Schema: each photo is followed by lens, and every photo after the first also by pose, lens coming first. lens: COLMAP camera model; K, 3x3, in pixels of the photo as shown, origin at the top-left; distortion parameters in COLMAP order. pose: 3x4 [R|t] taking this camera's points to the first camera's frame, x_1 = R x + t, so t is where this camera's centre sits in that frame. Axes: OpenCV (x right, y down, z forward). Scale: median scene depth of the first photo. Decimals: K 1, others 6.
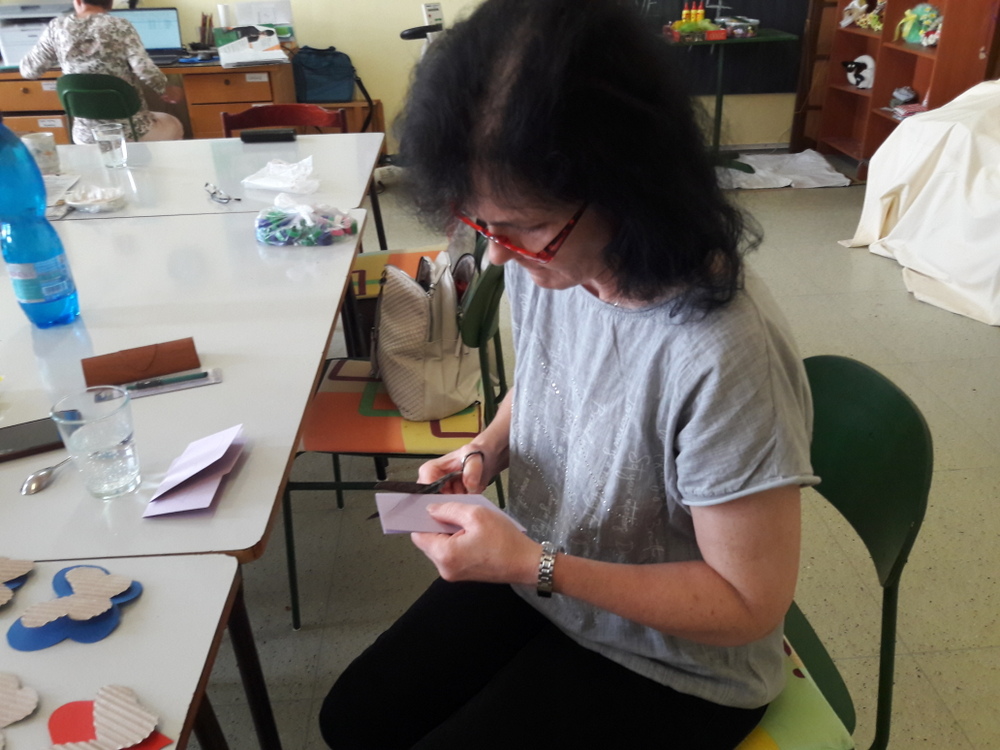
lens RADIAL K [[851.9, 0, 496.2], [0, 851.9, 377.6], [0, 0, 1]] dist [-0.002941, -0.006971]
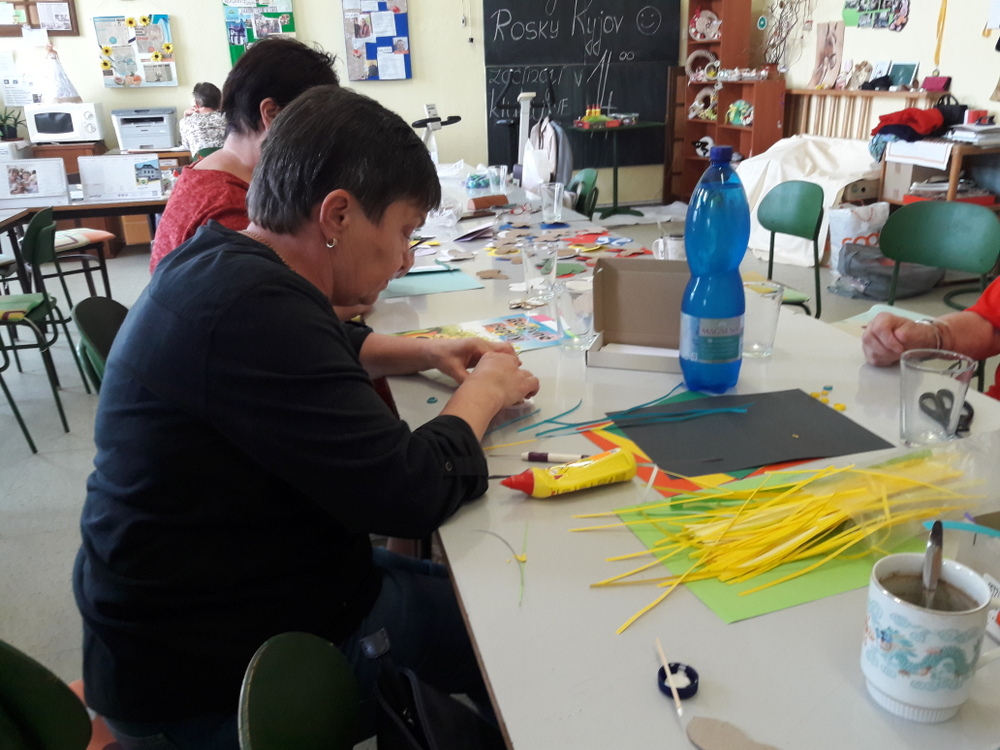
lens RADIAL K [[851.9, 0, 504.4], [0, 851.9, 379.2], [0, 0, 1]] dist [-0.002941, -0.006971]
pose [[0.981424, -0.071125, 0.178178, -0.221950], [0.095482, 0.986630, -0.132080, 0.215908], [-0.166402, 0.146639, 0.975094, -0.355361]]
